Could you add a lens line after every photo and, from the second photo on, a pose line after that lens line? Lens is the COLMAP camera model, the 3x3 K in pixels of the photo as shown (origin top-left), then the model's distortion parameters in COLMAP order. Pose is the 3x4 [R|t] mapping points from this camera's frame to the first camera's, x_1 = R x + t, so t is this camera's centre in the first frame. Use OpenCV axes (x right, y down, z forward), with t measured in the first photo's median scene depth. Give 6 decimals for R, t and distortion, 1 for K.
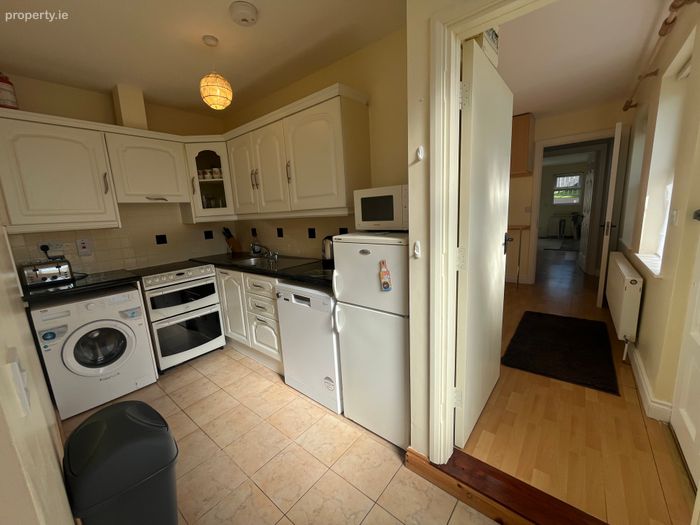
lens RADIAL K [[282.1, 0, 349.6], [0, 282.1, 262.0], [0, 0, 1]] dist [0.003558, -0.000068]
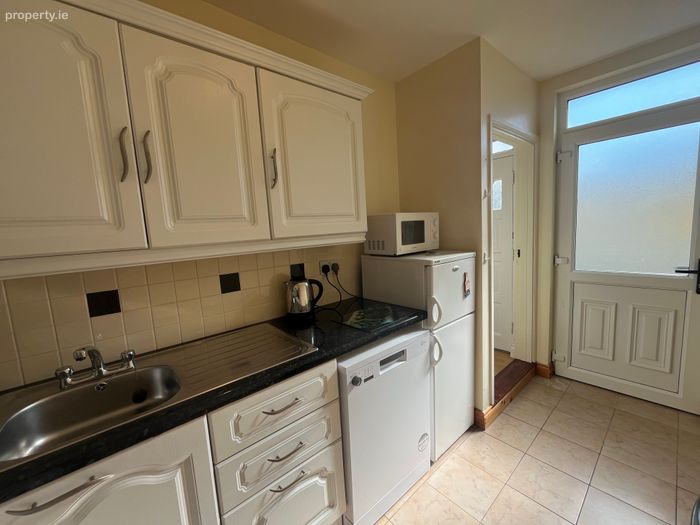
lens RADIAL K [[282.1, 0, 351.0], [0, 282.1, 261.5], [0, 0, 1]] dist [0.003558, -0.000068]
pose [[0.170216, -0.075060, 0.982544, -0.881161], [0.221847, 0.974416, 0.036006, -0.156117], [-0.960110, 0.211846, 0.182513, 0.951448]]
